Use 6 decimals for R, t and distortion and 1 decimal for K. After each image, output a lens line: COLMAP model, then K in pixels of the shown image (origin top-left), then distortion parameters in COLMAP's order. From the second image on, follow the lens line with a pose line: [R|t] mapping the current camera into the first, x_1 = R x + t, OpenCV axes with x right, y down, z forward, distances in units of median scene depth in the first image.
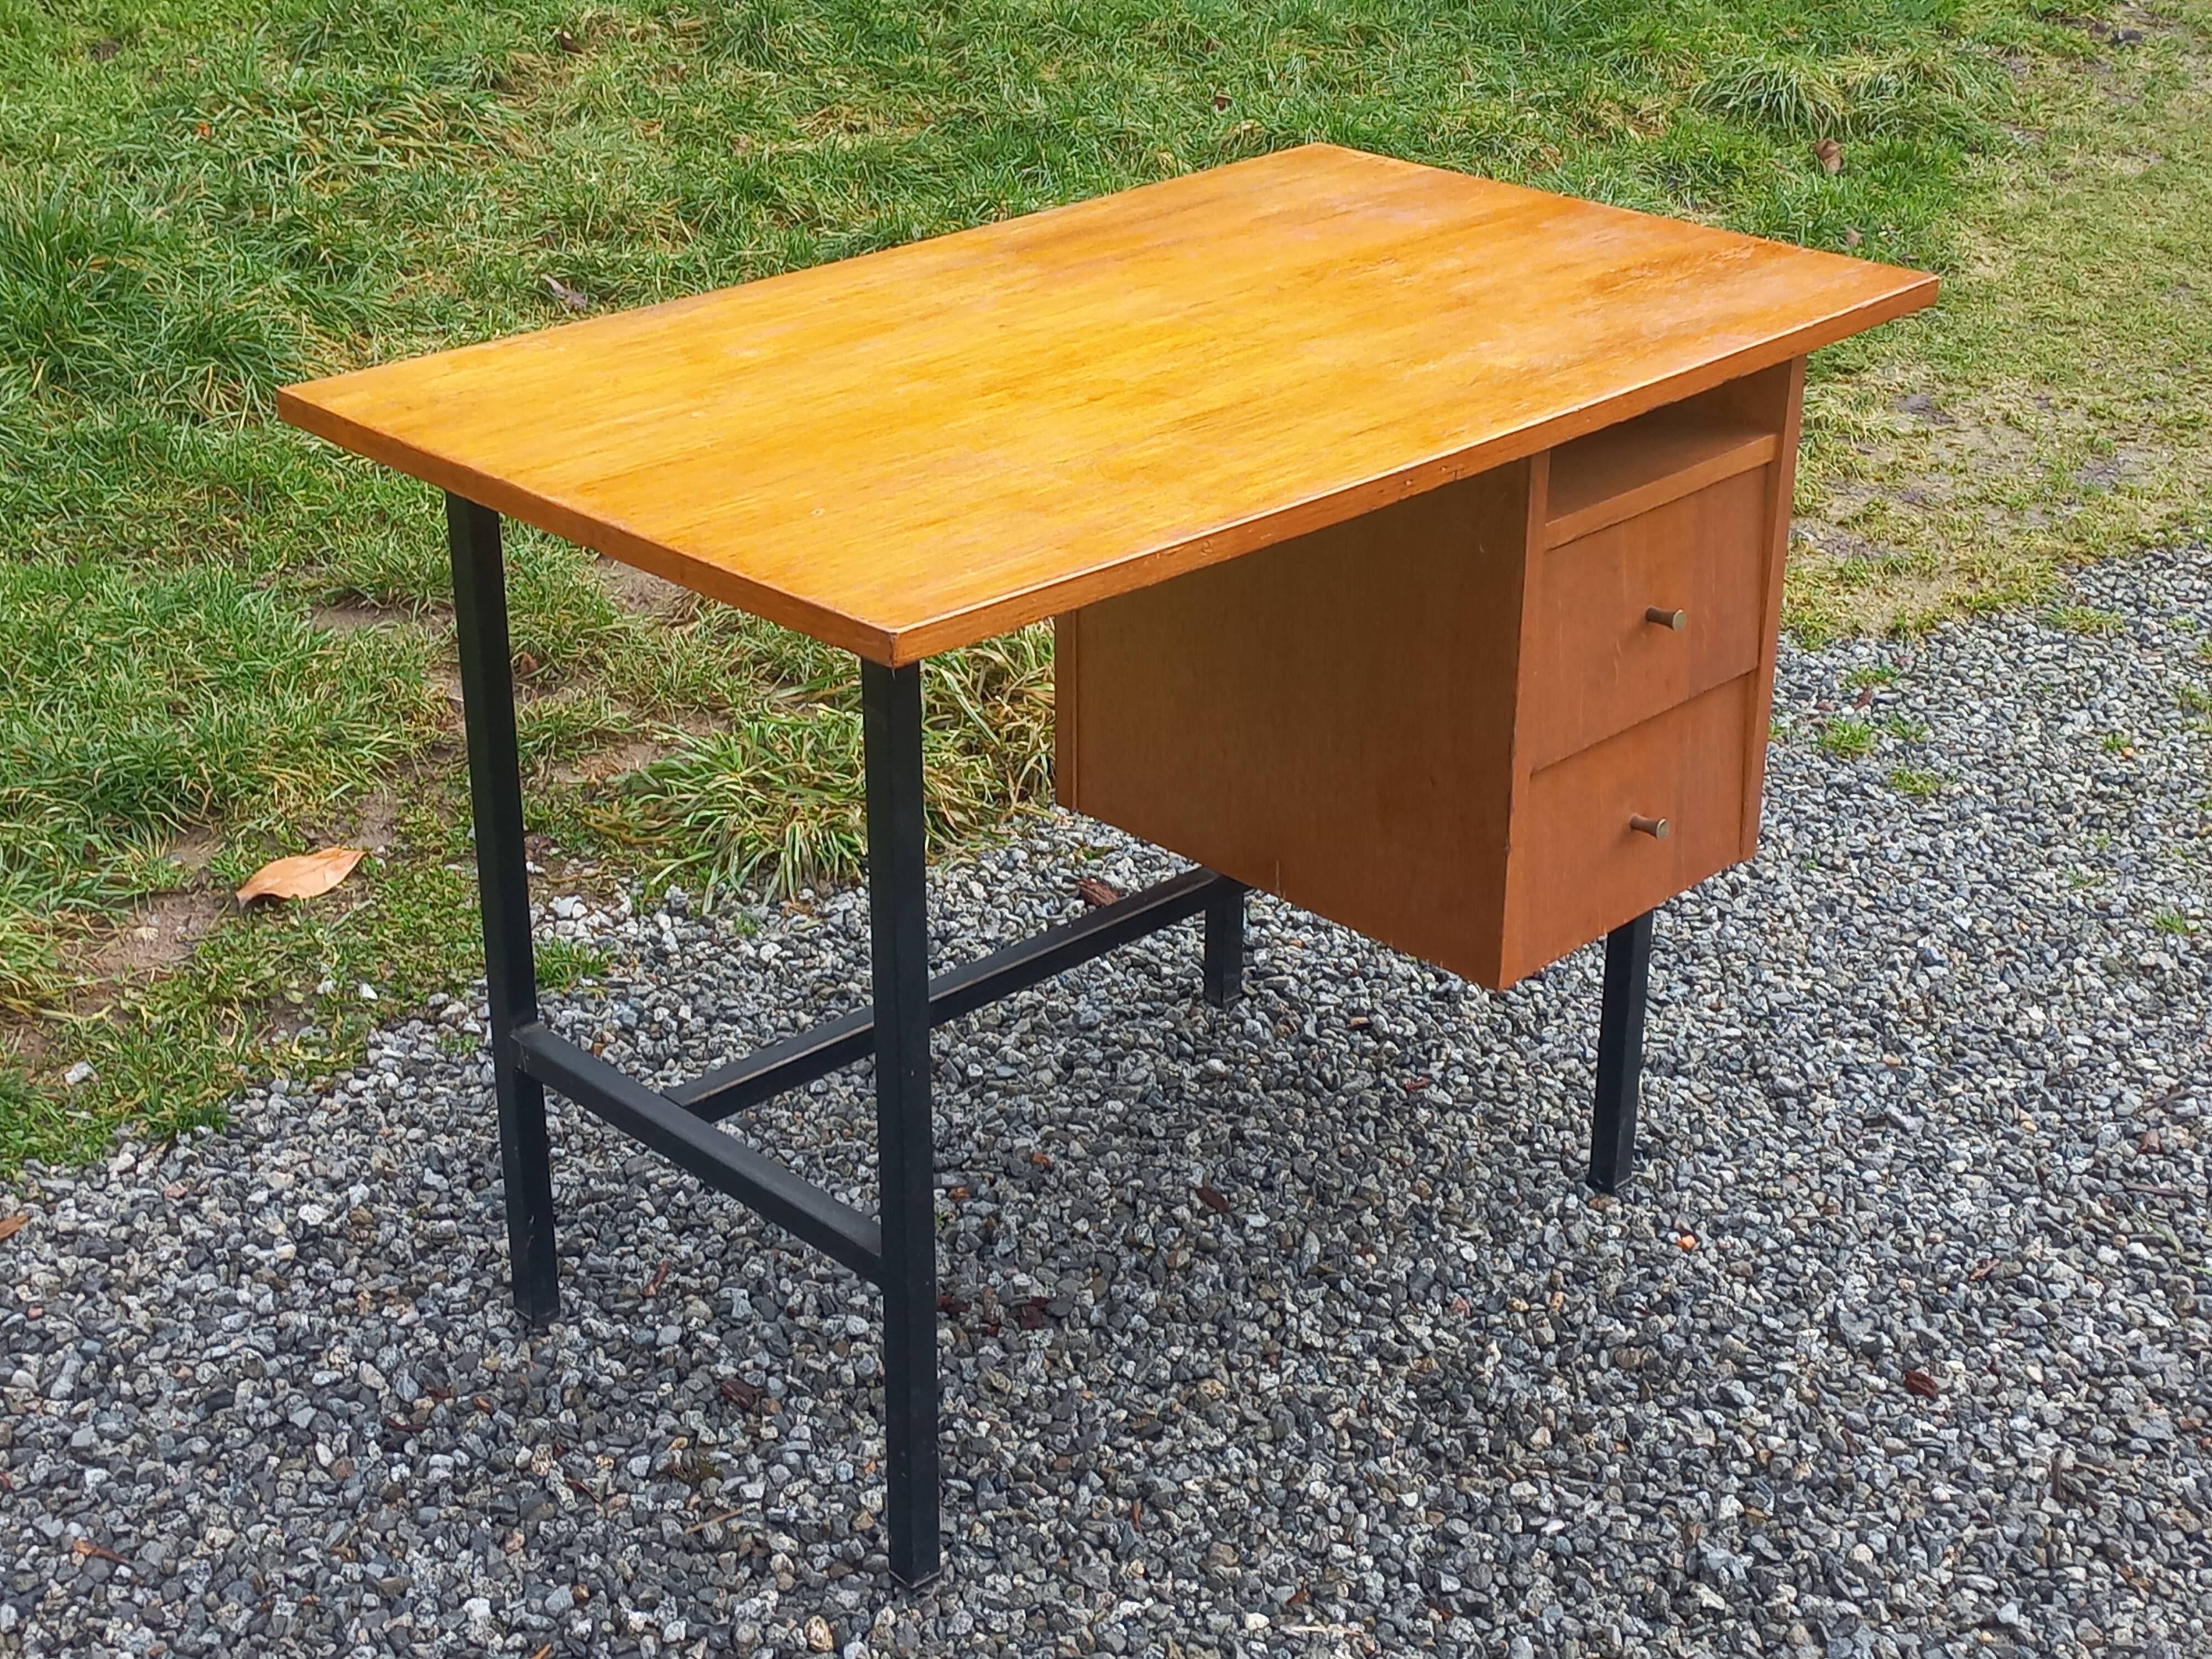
lens RADIAL K [[3162.7, 0, 1113.7], [0, 3162.7, 807.0], [0, 0, 1]] dist [0.086206, 0.000000]
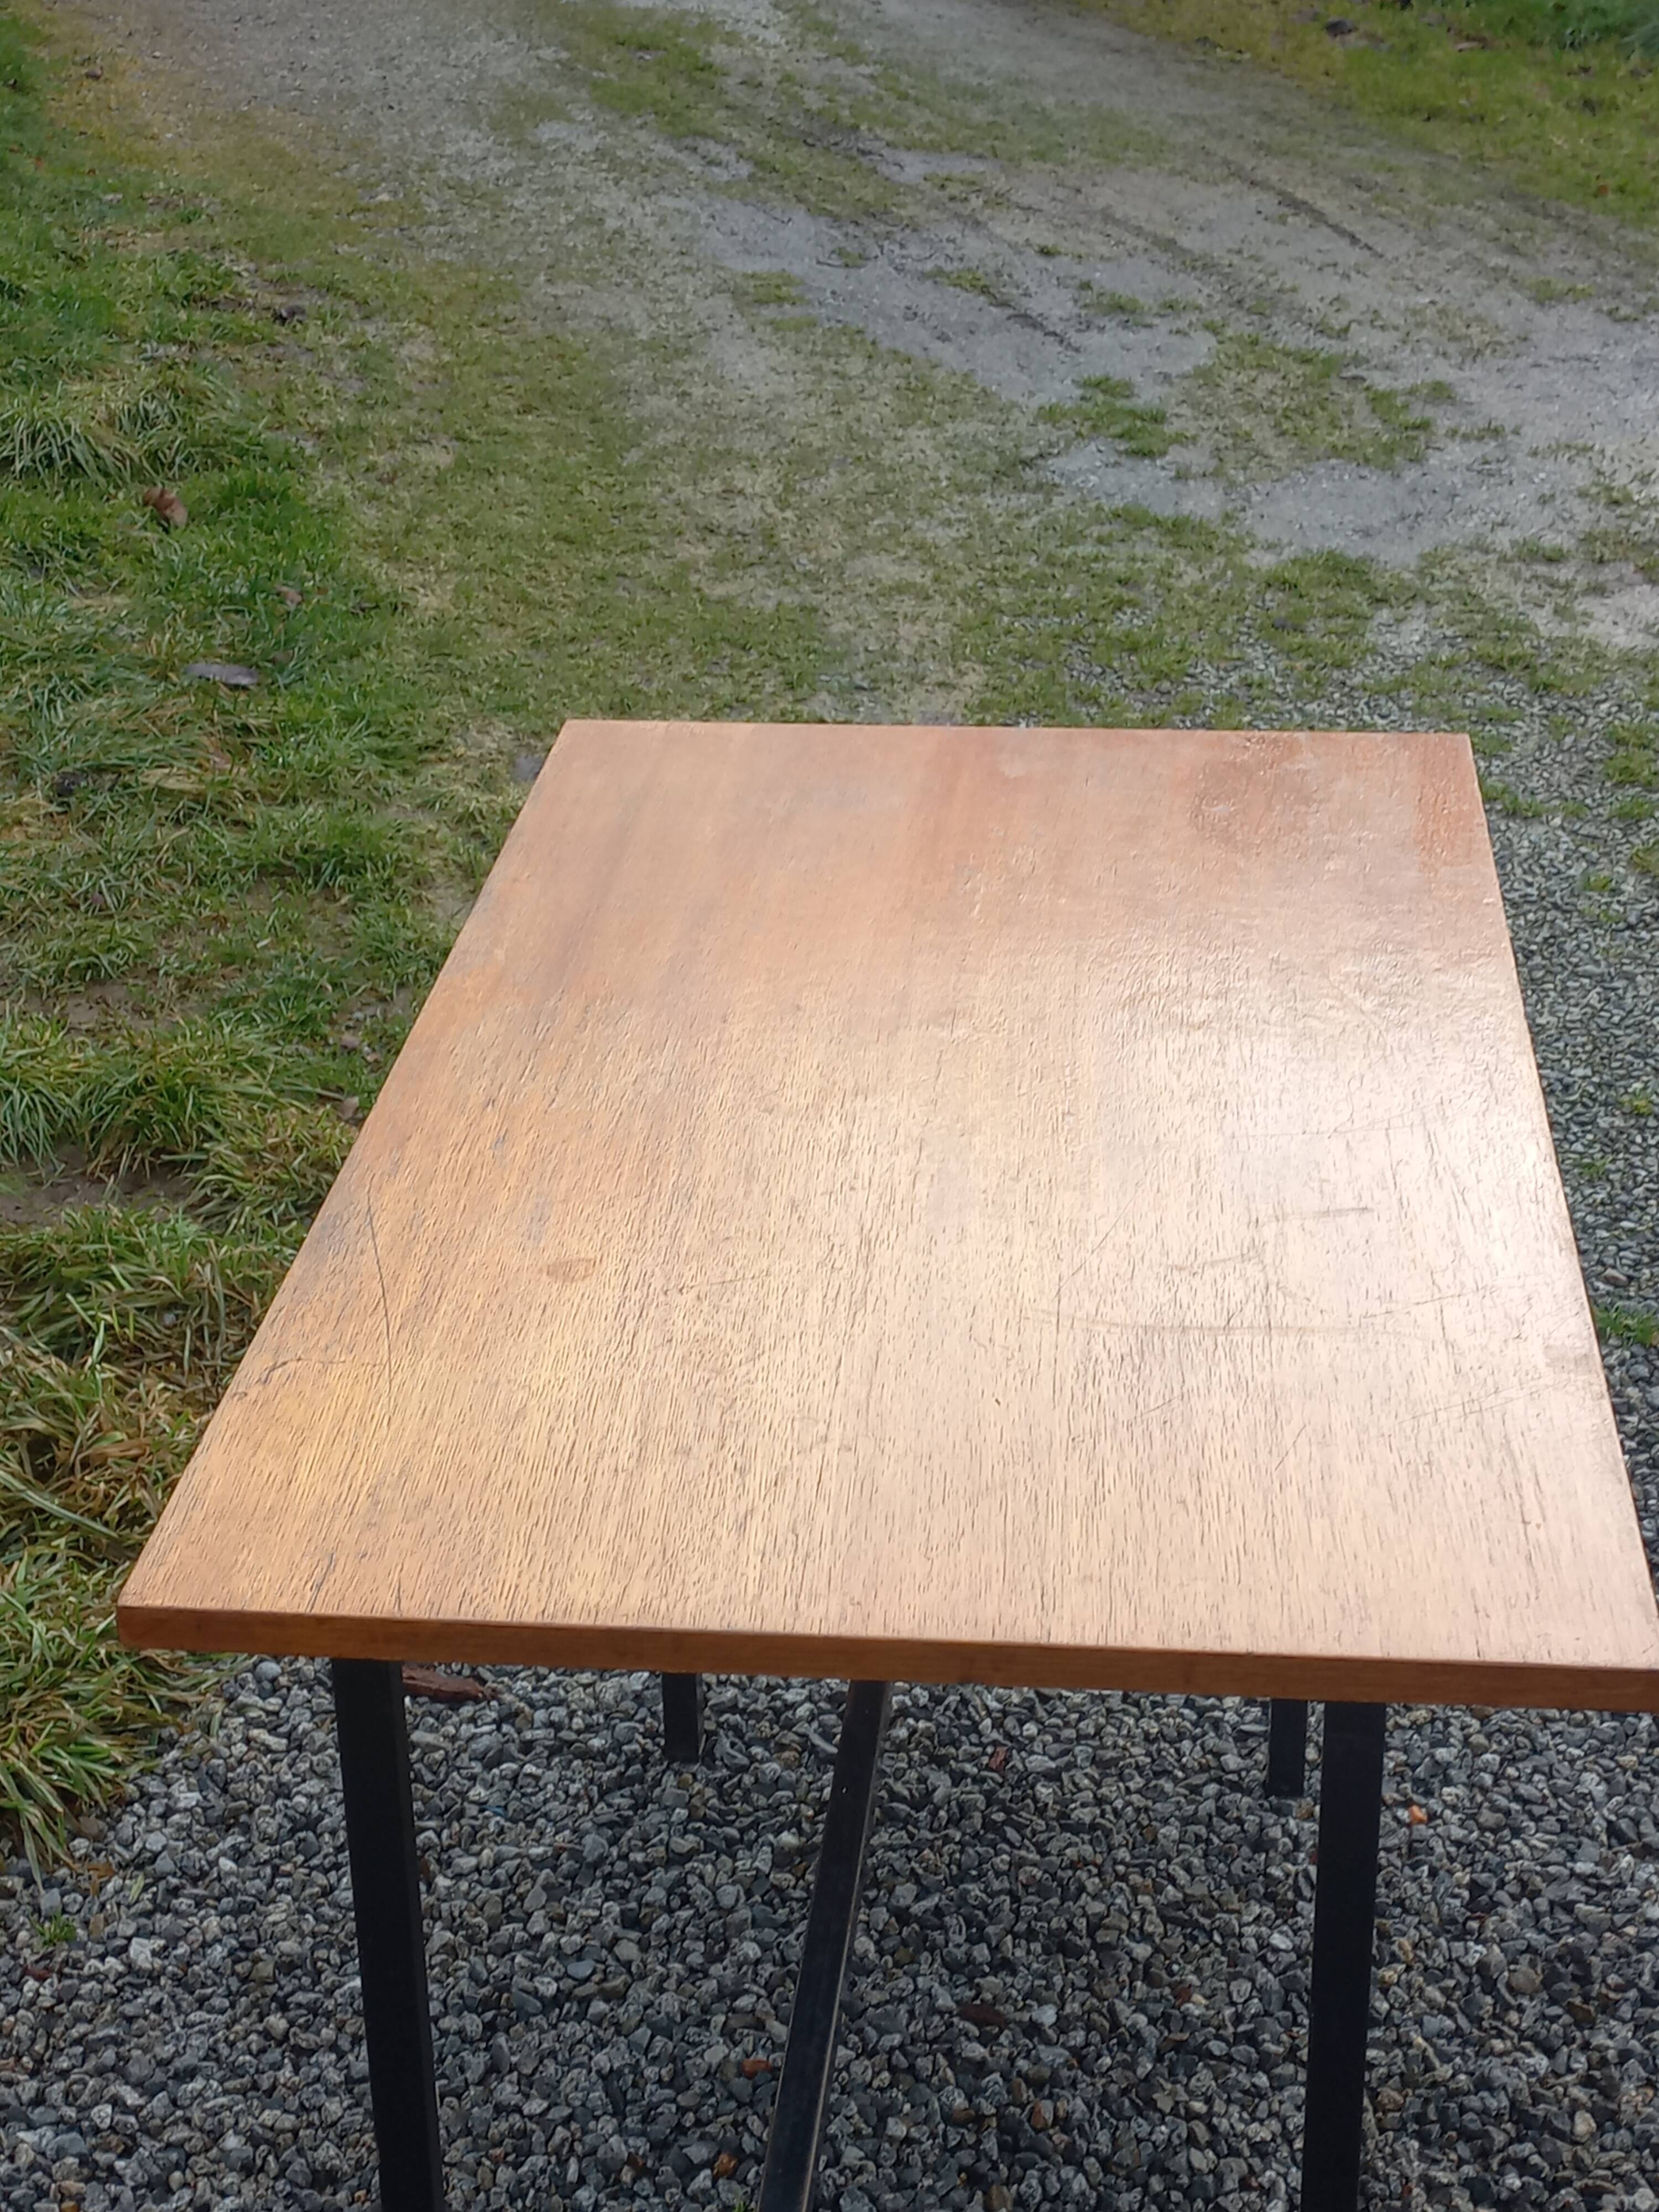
lens RADIAL K [[3162.7, 0, 838.7], [0, 3162.7, 1085.2], [0, 0, 1]] dist [0.086206, 0.000000]
pose [[0.768513, -0.304474, 0.562746, -0.392208], [0.286277, 0.950199, 0.123152, -0.218426], [-0.572217, 0.066458, 0.817405, 0.342023]]
